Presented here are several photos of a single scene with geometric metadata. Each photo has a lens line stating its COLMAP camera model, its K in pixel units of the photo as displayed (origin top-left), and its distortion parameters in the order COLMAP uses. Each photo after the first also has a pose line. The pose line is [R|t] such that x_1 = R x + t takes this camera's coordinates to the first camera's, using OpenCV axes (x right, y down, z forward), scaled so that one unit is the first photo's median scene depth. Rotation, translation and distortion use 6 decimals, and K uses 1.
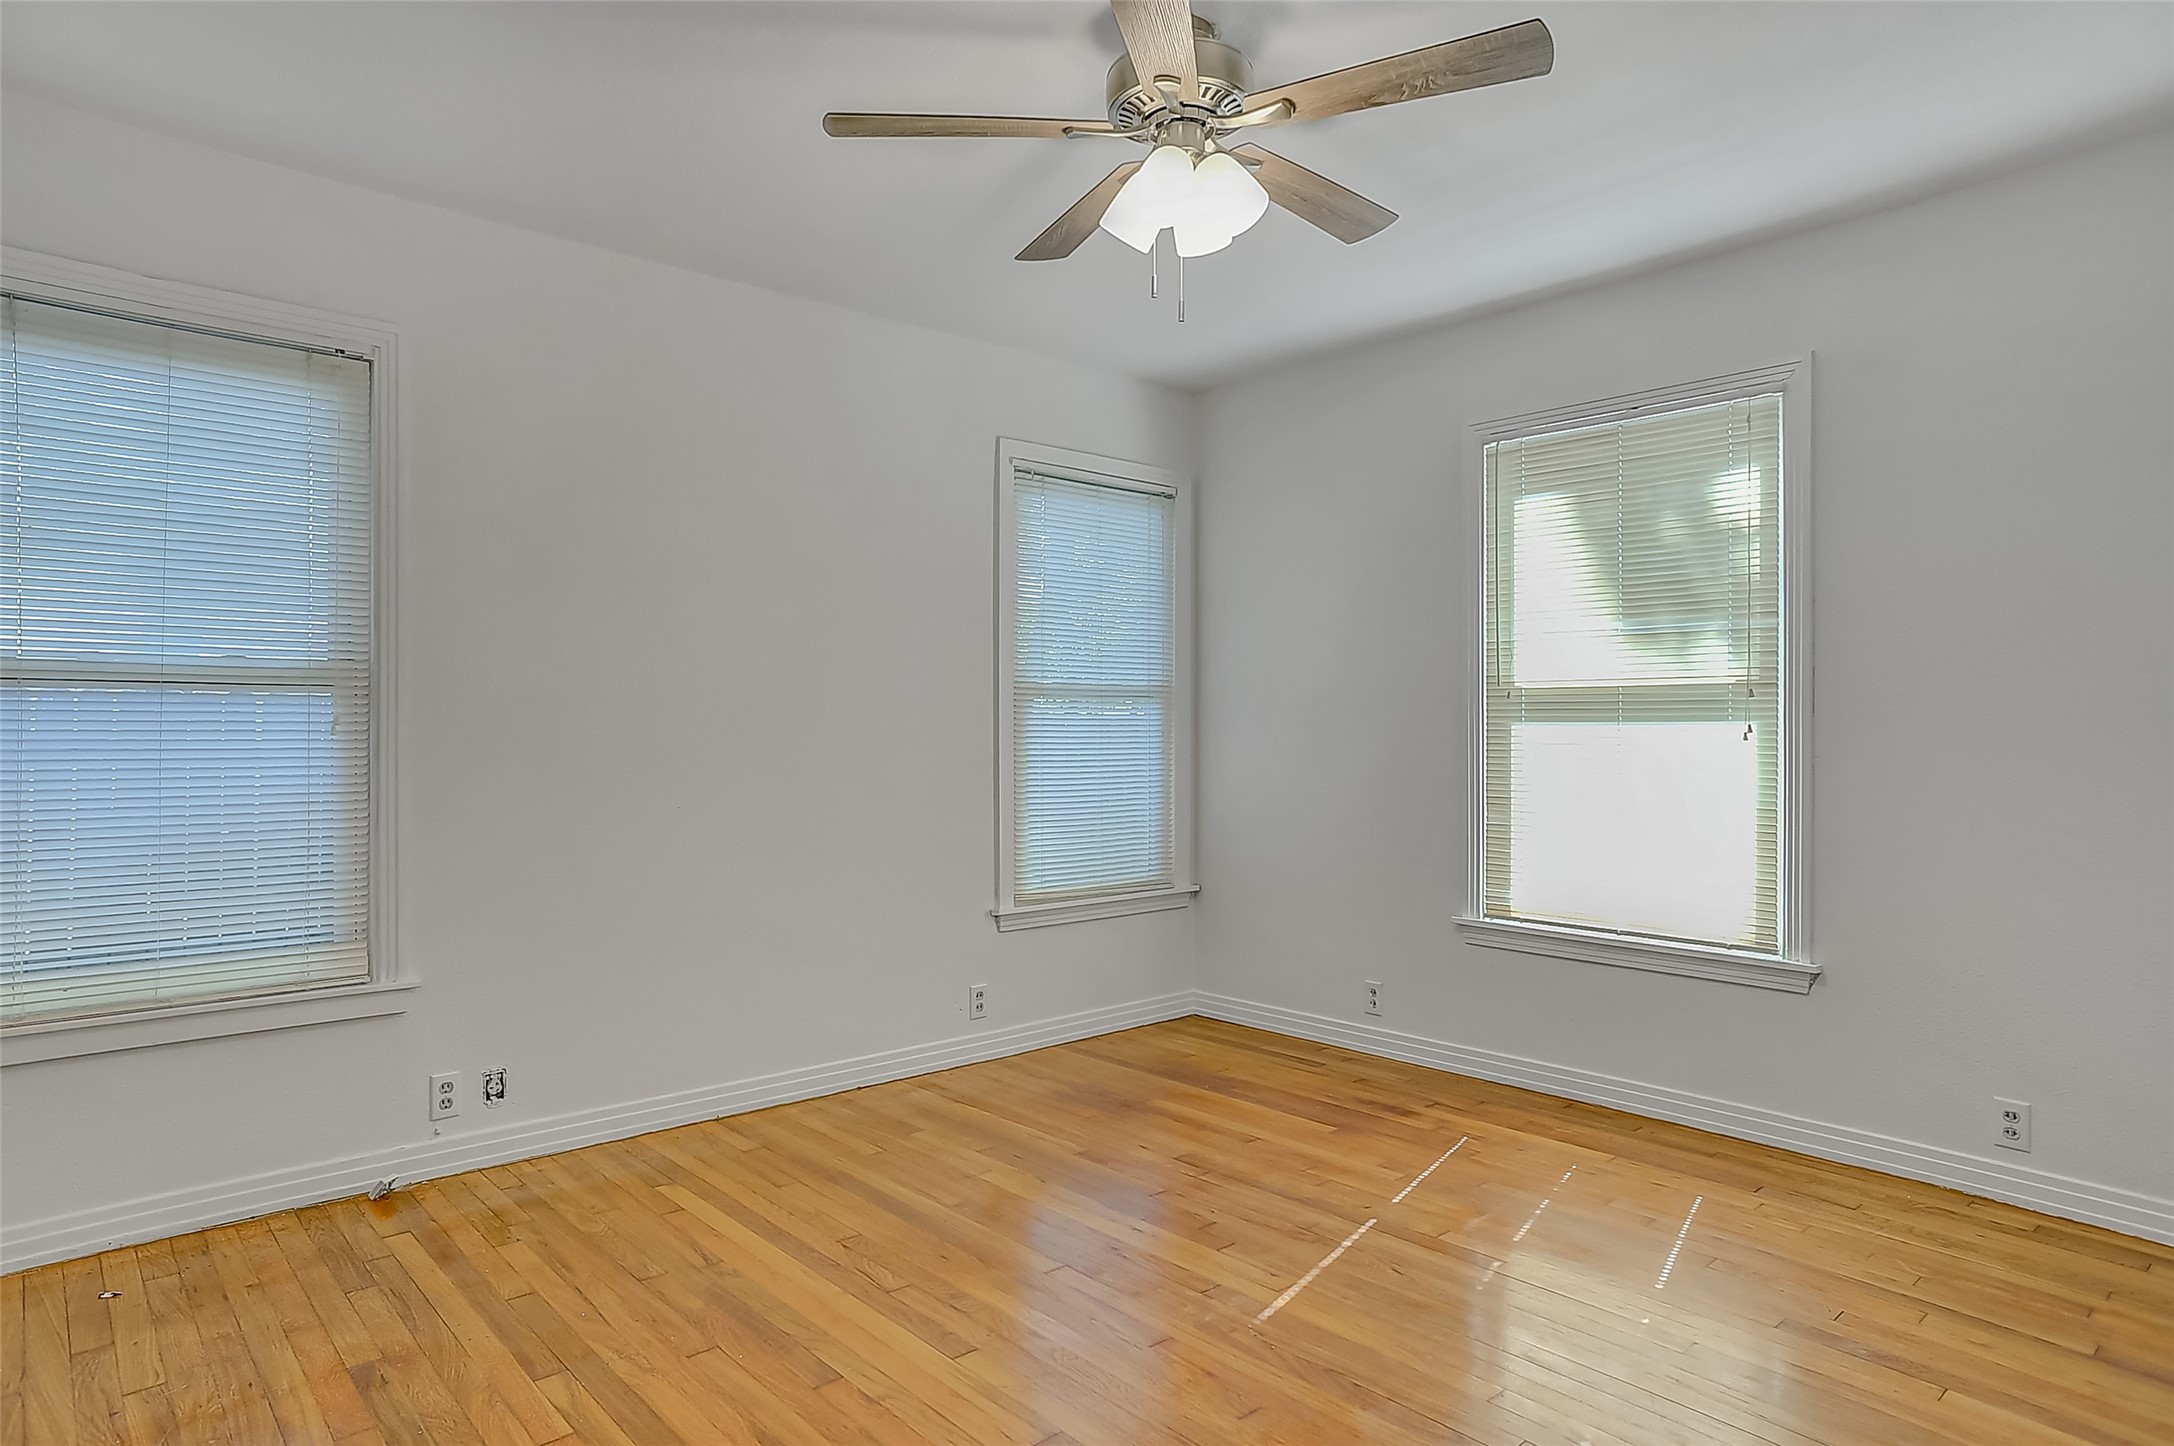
lens RADIAL K [[1249.7, 0, 1078.0], [0, 1249.7, 731.2], [0, 0, 1]] dist [-0.068073, 0.045637]
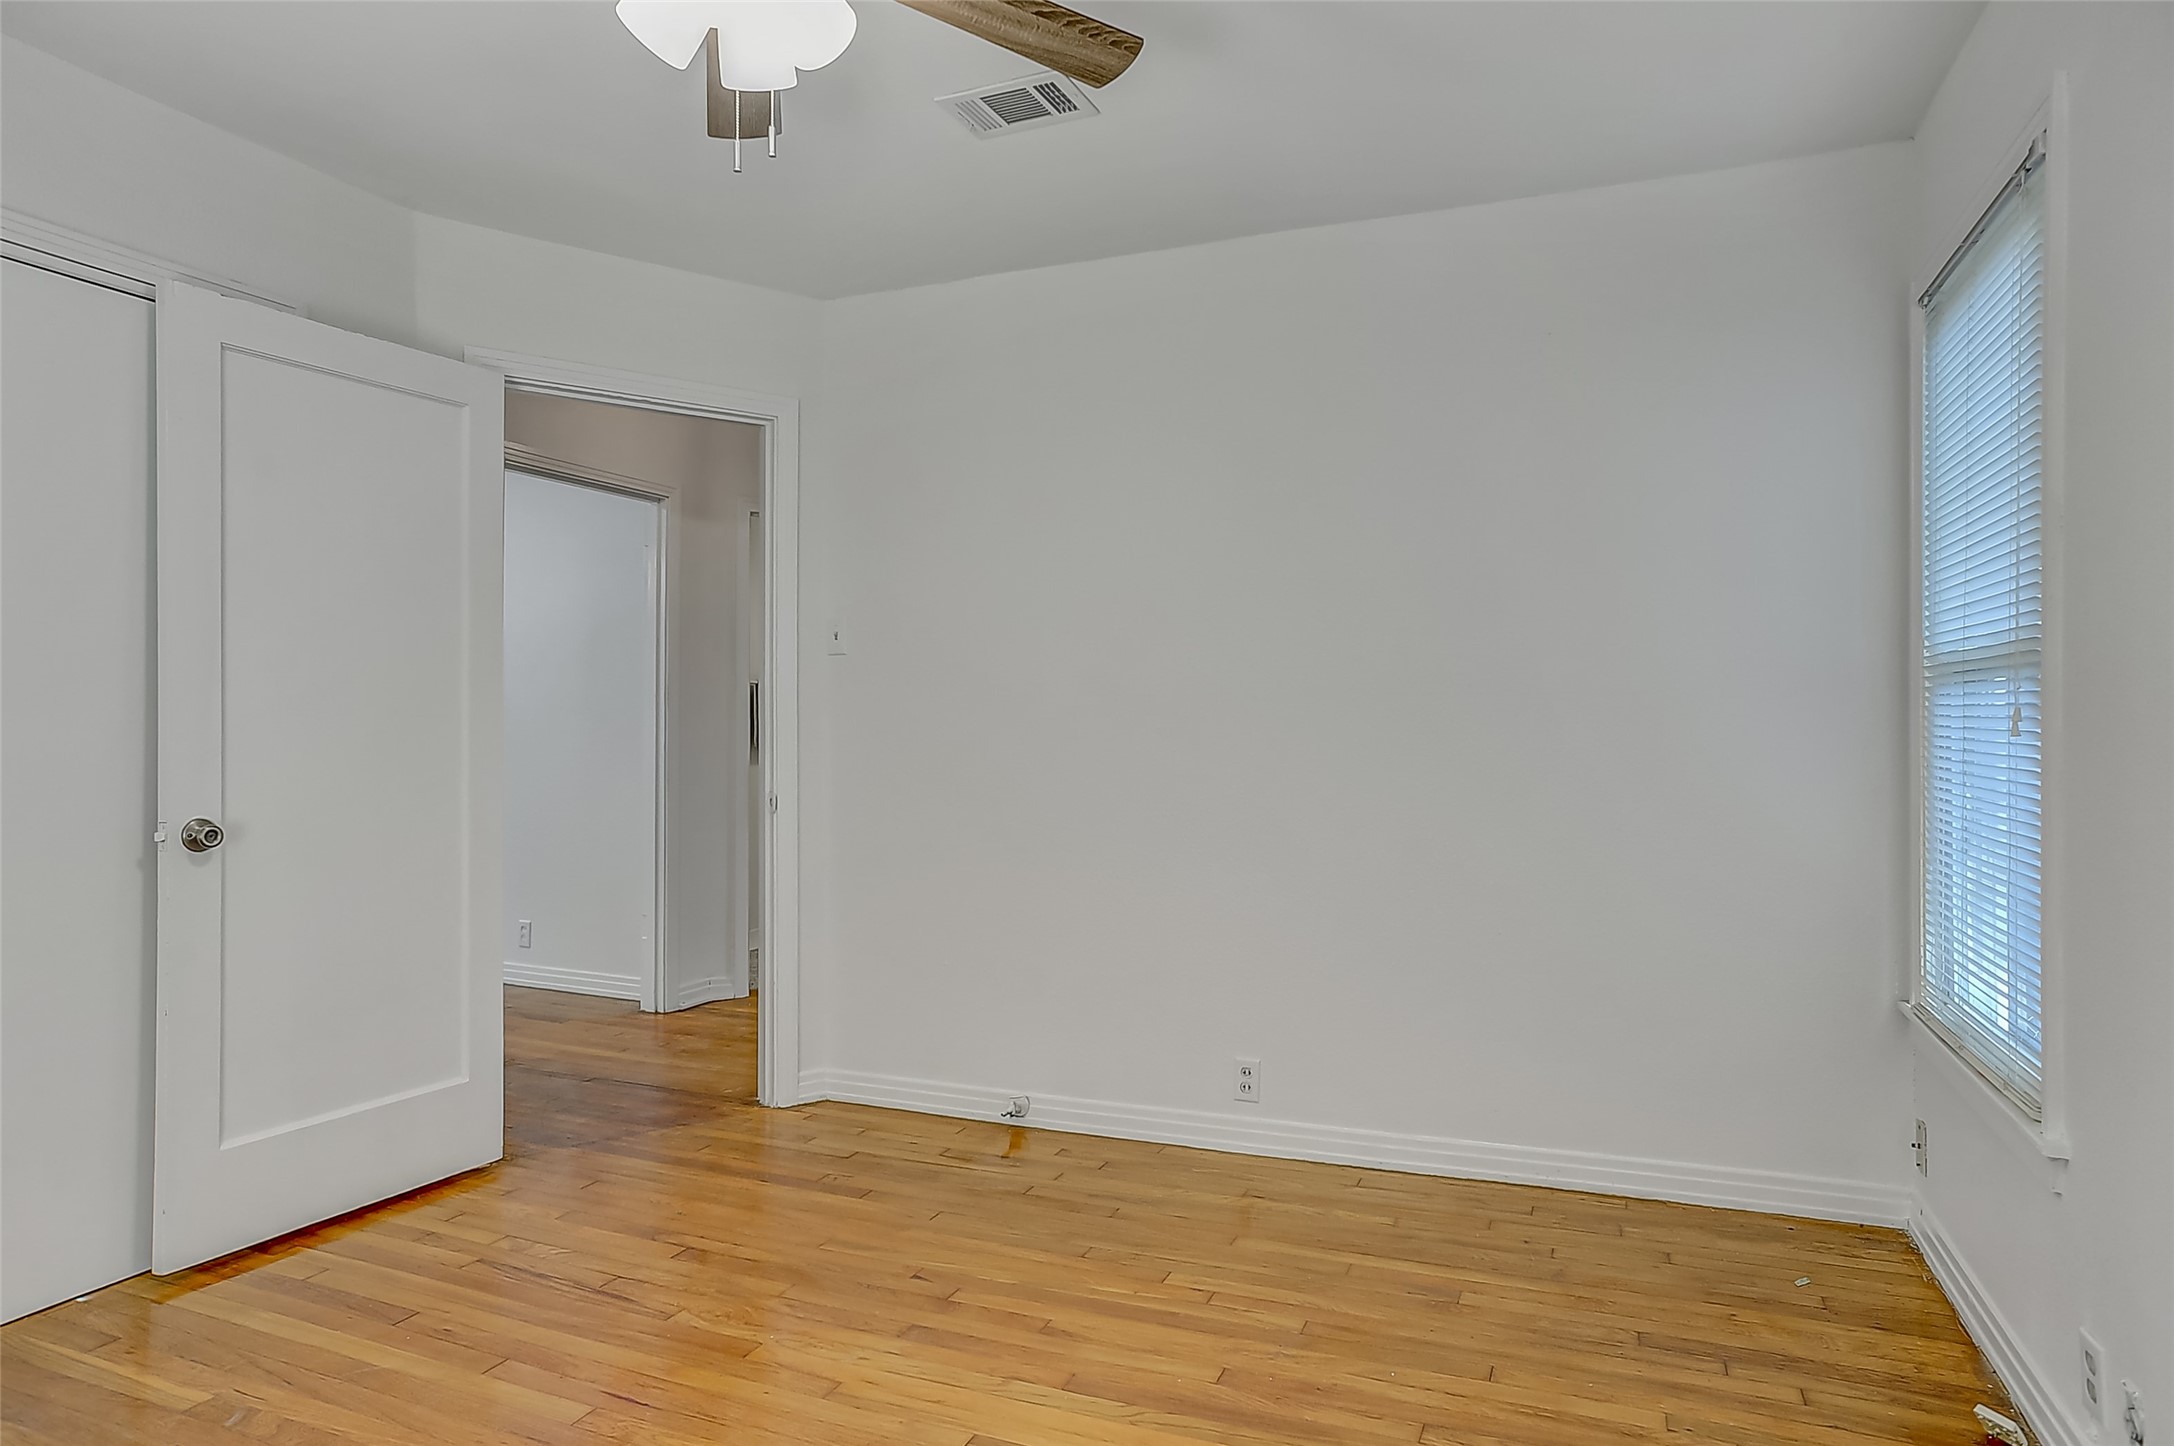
lens RADIAL K [[1249.7, 0, 1075.9], [0, 1249.7, 724.7], [0, 0, 1]] dist [-0.068073, 0.045637]
pose [[-0.909925, 0.005097, -0.414741, 0.171370], [0.011276, 0.999859, -0.012451, -0.000528], [0.414619, -0.016006, -0.909854, 1.572035]]
